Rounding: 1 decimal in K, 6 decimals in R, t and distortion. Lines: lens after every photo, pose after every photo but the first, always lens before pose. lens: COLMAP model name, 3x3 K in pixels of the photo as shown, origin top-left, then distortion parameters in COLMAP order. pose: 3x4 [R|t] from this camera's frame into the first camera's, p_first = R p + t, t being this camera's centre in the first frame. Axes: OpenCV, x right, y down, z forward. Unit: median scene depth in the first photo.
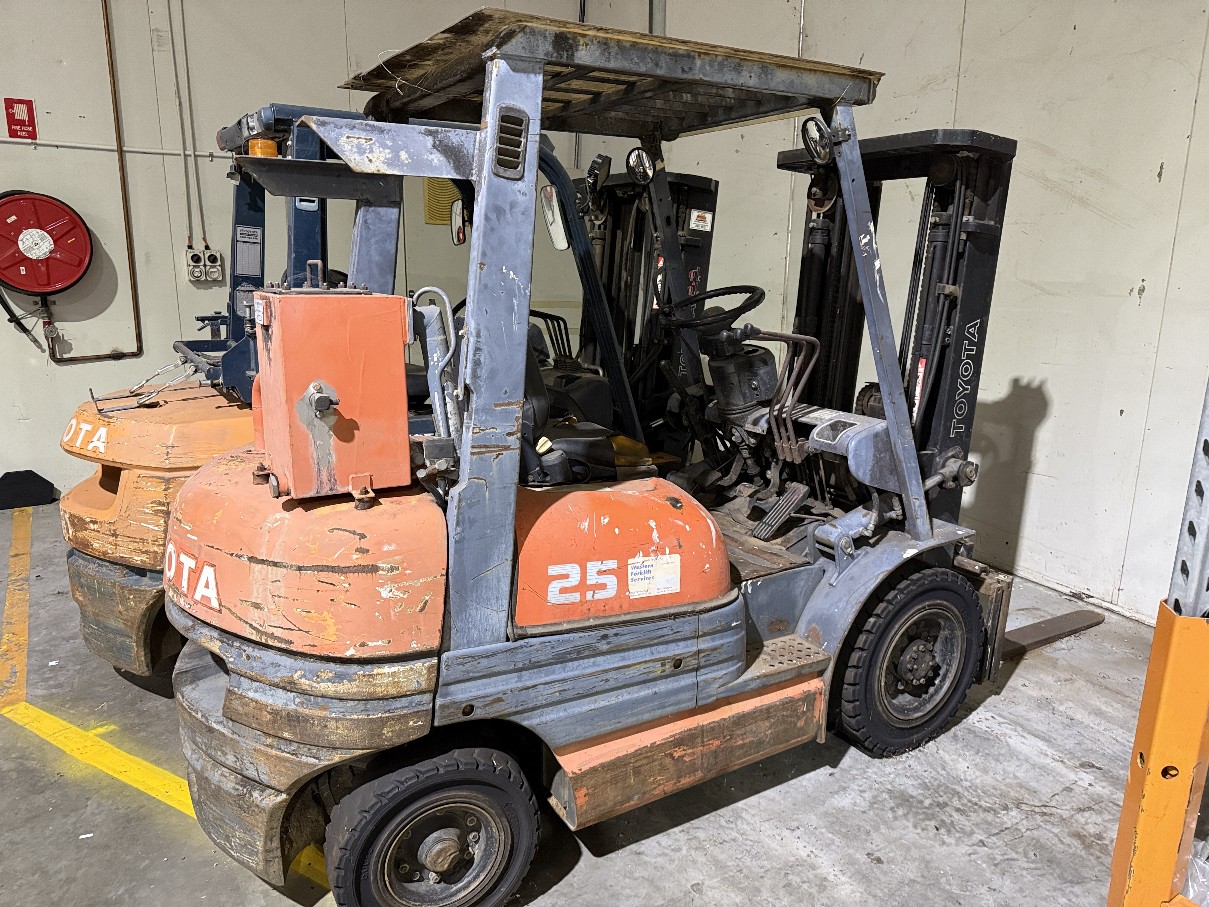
lens RADIAL K [[857.9, 0, 607.0], [0, 857.9, 463.2], [0, 0, 1]] dist [0.026690, -0.040246]
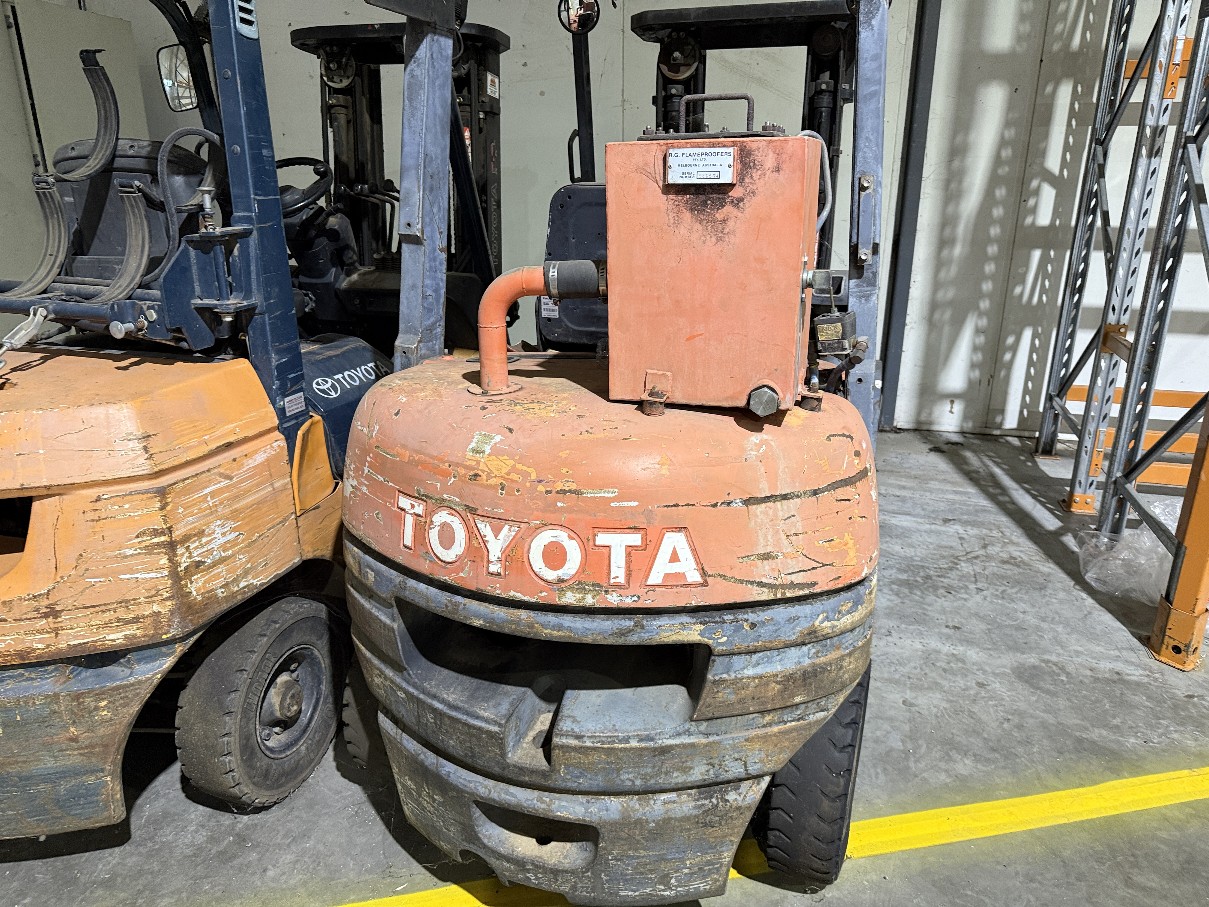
lens RADIAL K [[905.3, 0, 598.8], [0, 905.3, 452.3], [0, 0, 1]] dist [-0.001899, -0.003552]
pose [[0.736169, -0.224404, 0.638513, -0.673841], [0.169079, 0.974496, 0.147546, -0.048291], [-0.655338, -0.000660, 0.755335, 0.316523]]
